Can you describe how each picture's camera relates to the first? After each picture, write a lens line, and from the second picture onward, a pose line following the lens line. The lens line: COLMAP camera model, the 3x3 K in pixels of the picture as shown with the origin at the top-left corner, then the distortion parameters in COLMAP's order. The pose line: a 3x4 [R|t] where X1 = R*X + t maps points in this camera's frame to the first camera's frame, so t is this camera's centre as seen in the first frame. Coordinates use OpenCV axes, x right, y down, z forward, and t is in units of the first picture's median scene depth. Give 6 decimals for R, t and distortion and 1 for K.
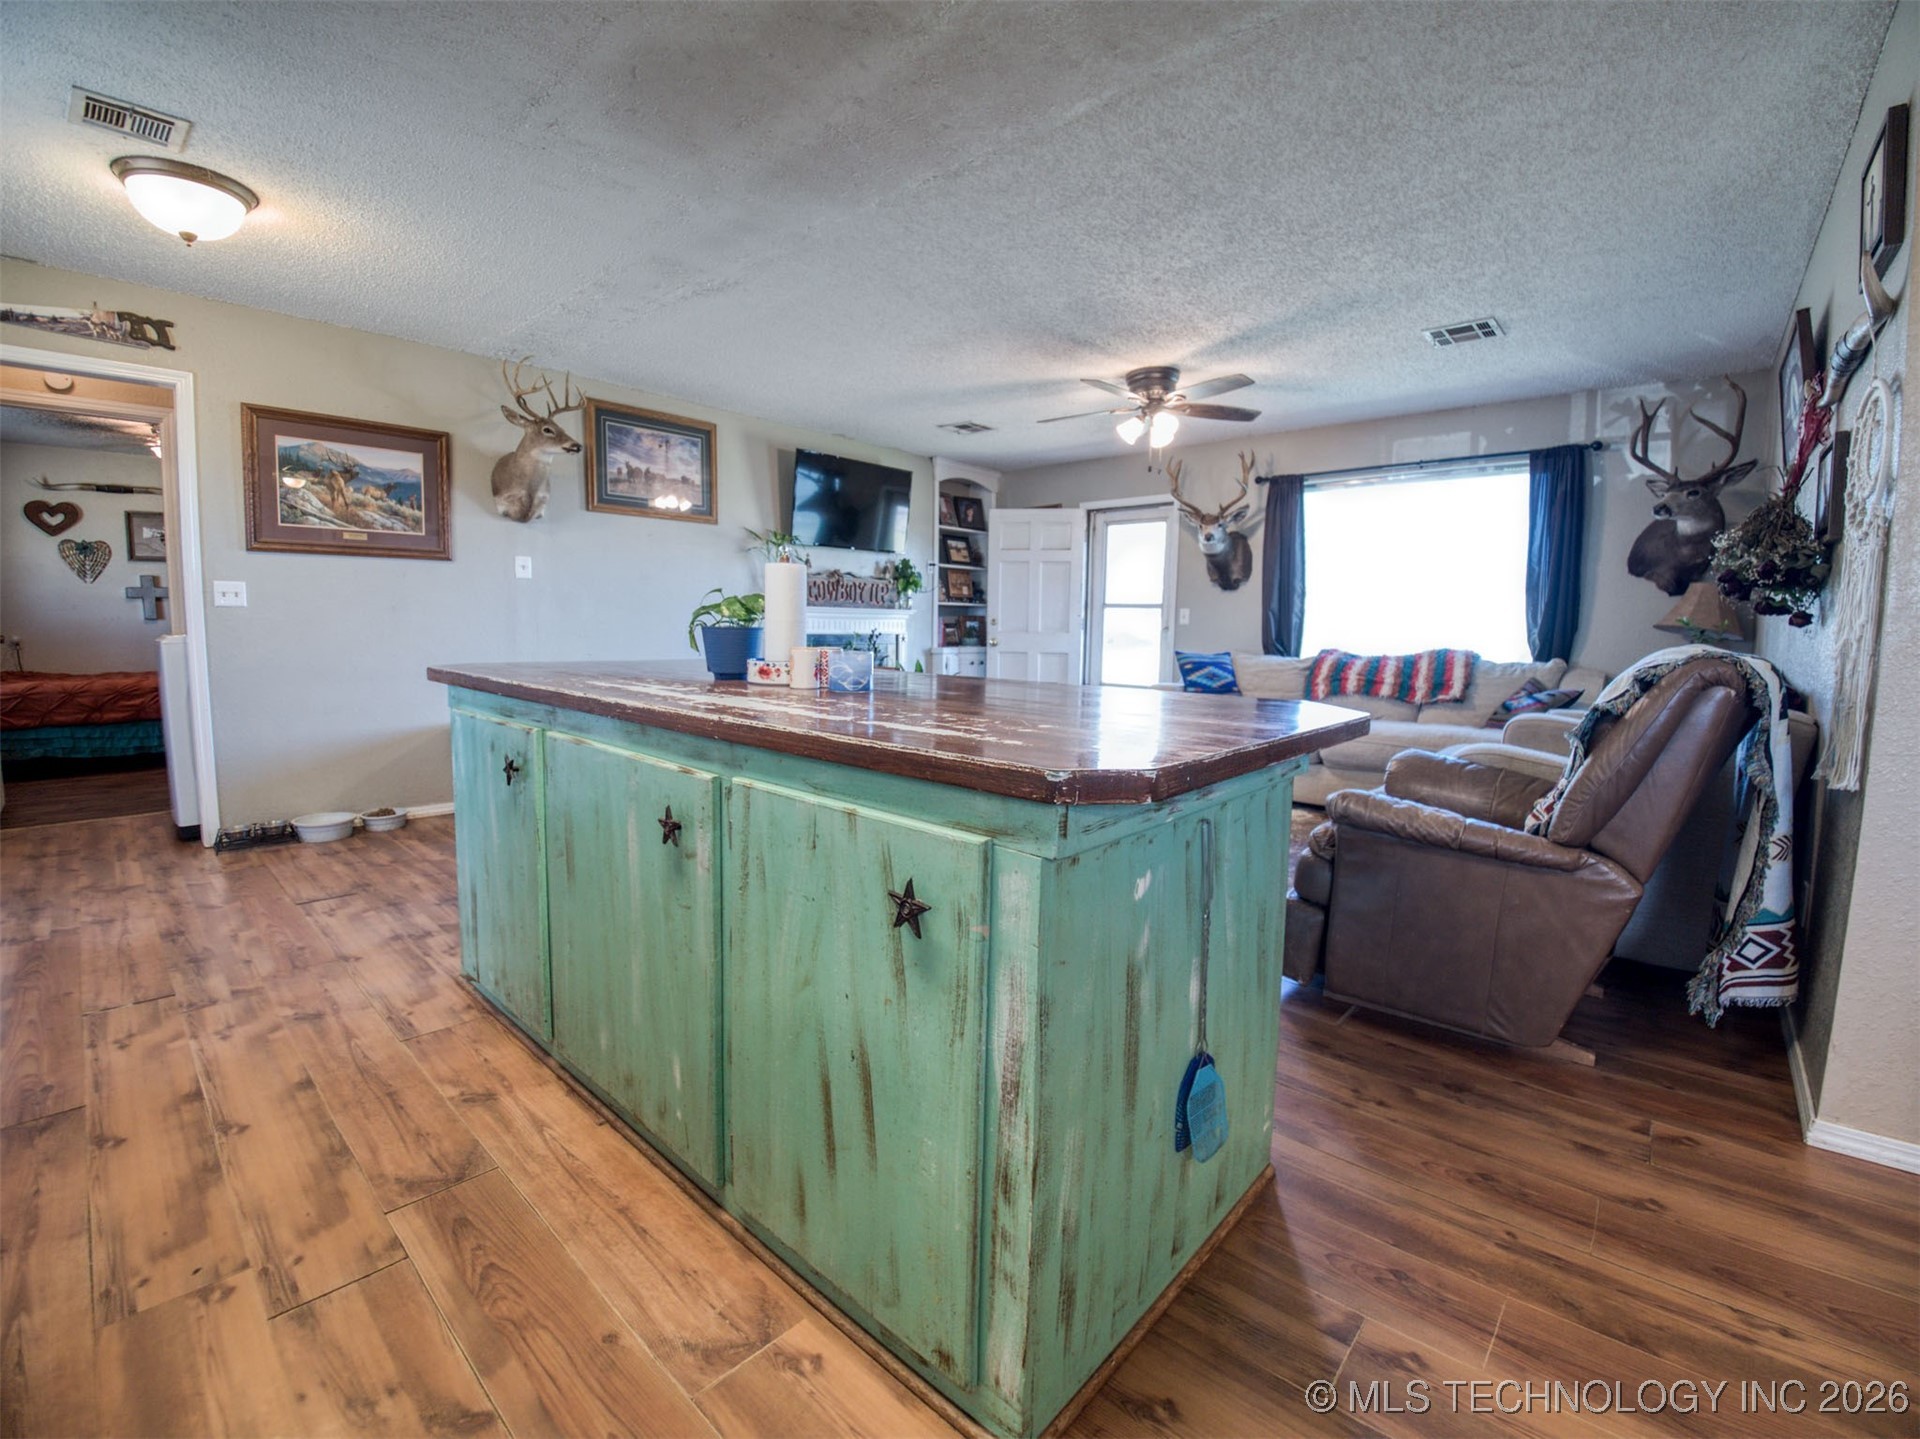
lens RADIAL K [[810.0, 0, 961.6], [0, 810.0, 707.4], [0, 0, 1]] dist [-0.035851, -0.004762]
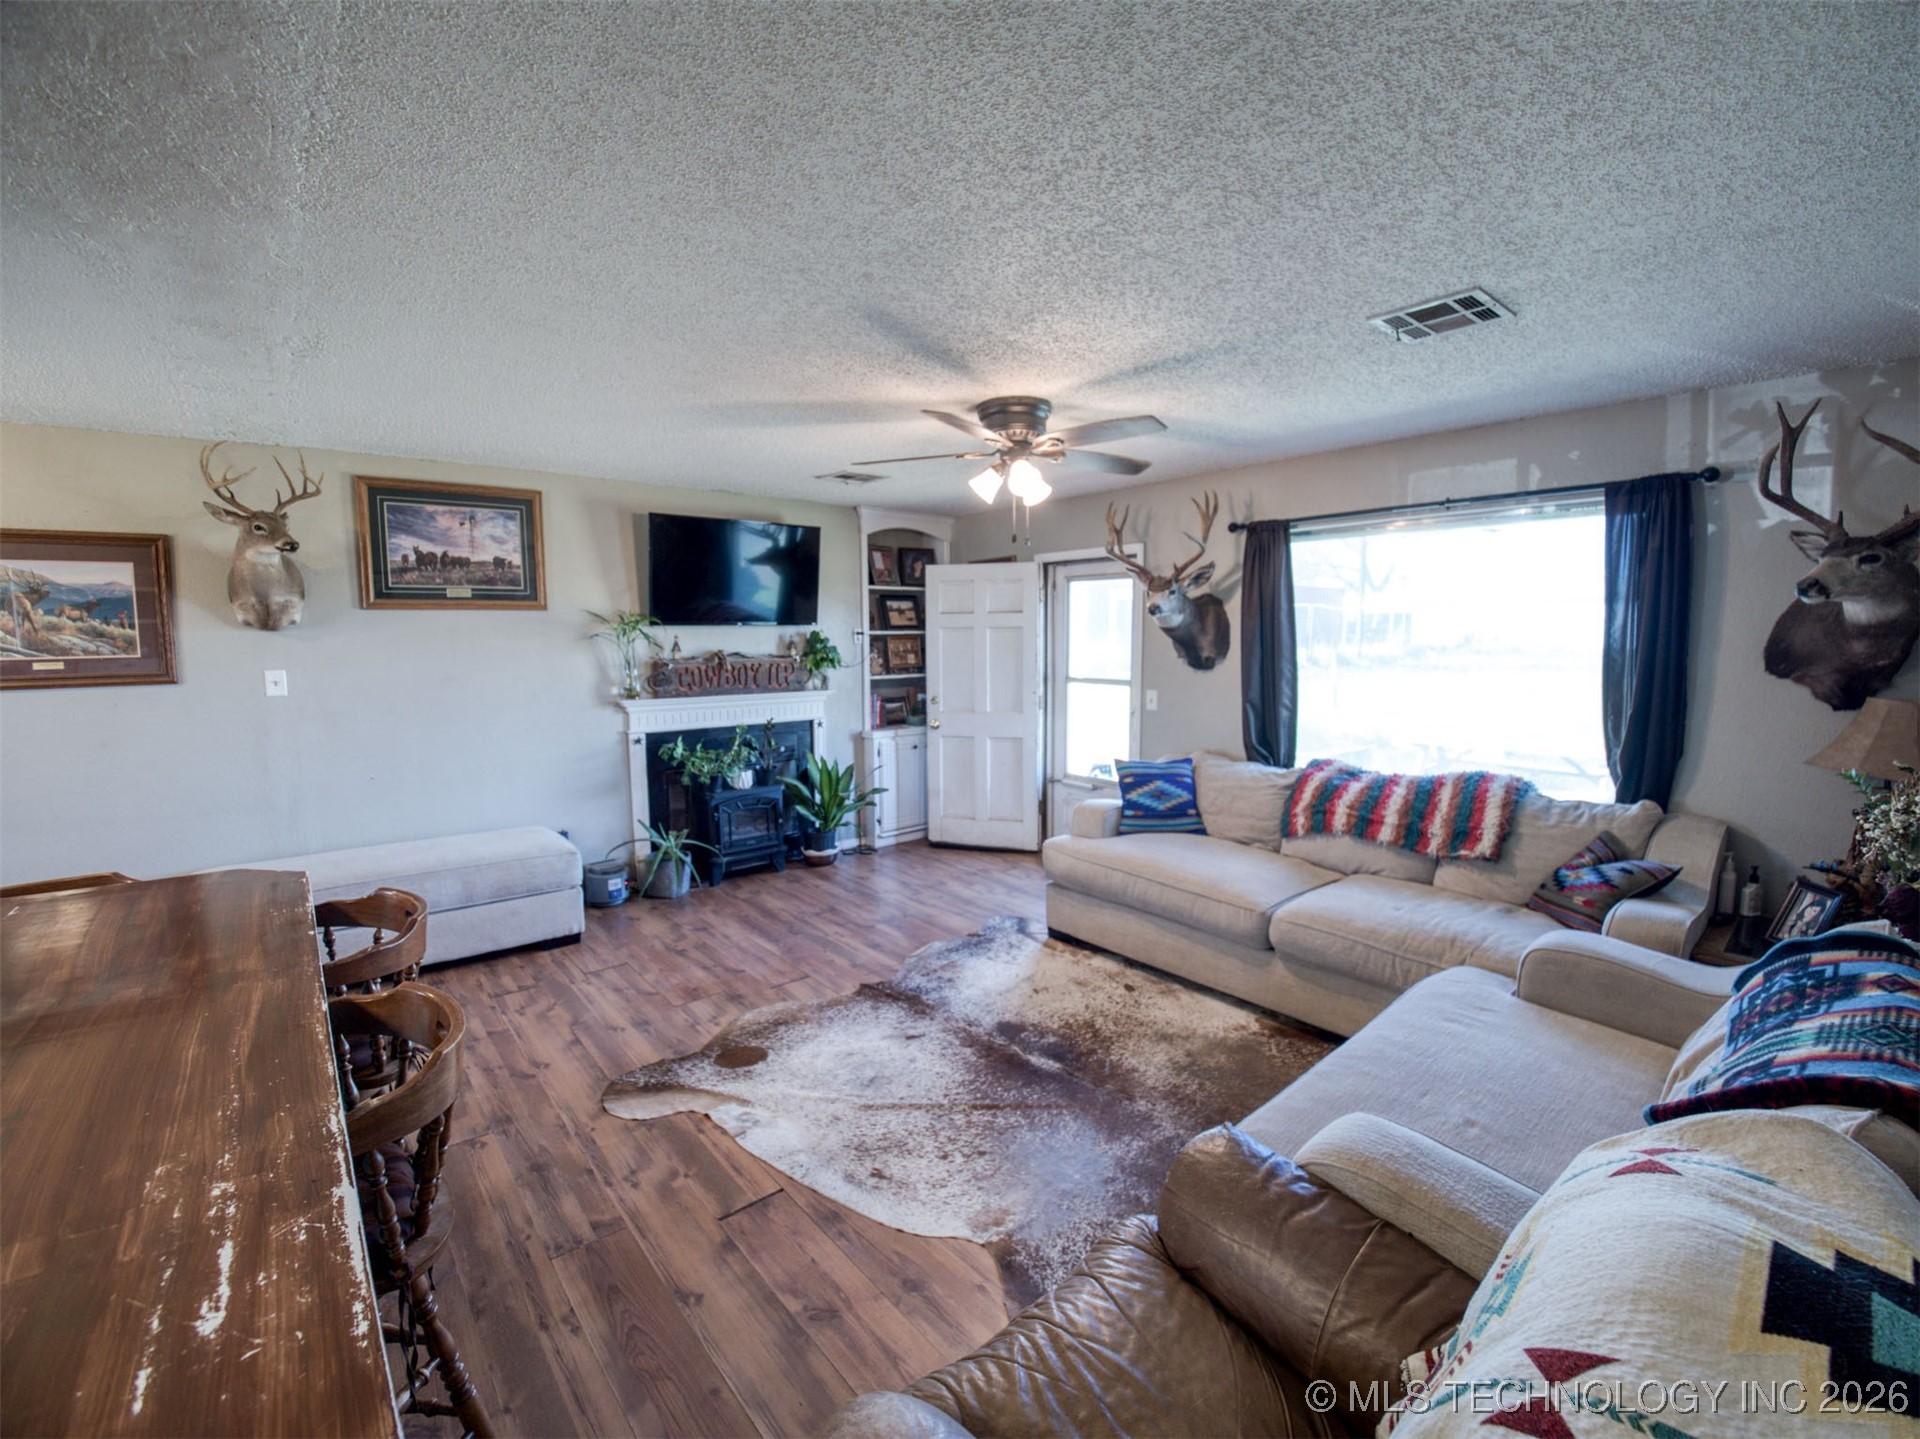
lens RADIAL K [[810.0, 0, 959.2], [0, 810.0, 714.2], [0, 0, 1]] dist [-0.035851, -0.004762]
pose [[0.989654, -0.004477, -0.143407, 0.275668], [0.003779, 0.999980, -0.005140, -0.129773], [0.143427, 0.004545, 0.989651, 0.269429]]
